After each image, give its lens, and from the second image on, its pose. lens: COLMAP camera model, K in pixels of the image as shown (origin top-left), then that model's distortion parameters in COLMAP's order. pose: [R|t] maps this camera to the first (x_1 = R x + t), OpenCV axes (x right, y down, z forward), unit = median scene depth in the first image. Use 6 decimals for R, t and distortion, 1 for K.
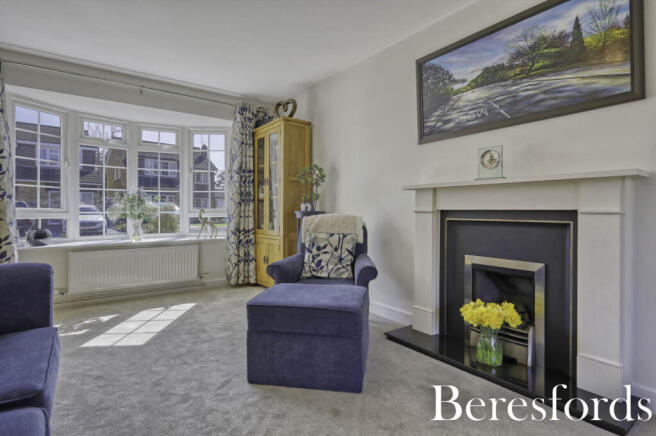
lens RADIAL K [[346.1, 0, 328.4], [0, 346.1, 215.1], [0, 0, 1]] dist [0.000572, -0.000167]
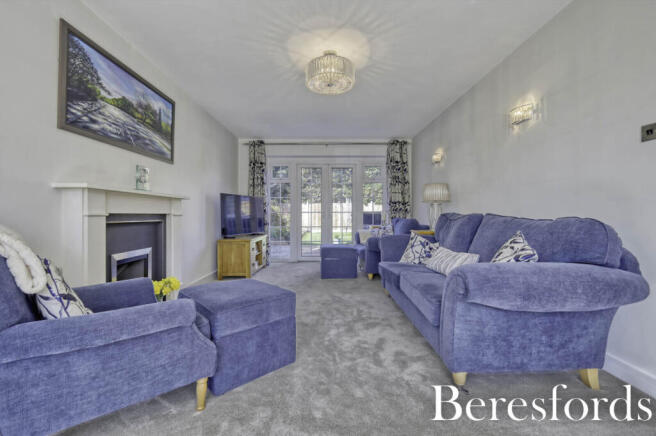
lens RADIAL K [[283.2, 0, 328.2], [0, 283.2, 214.1], [0, 0, 1]] dist [0.001643, 0.000254]
pose [[-0.816421, -0.002541, 0.577452, -0.688318], [0.005788, 0.999904, 0.012583, -0.021331], [-0.577429, 0.013615, -0.816328, 1.367485]]
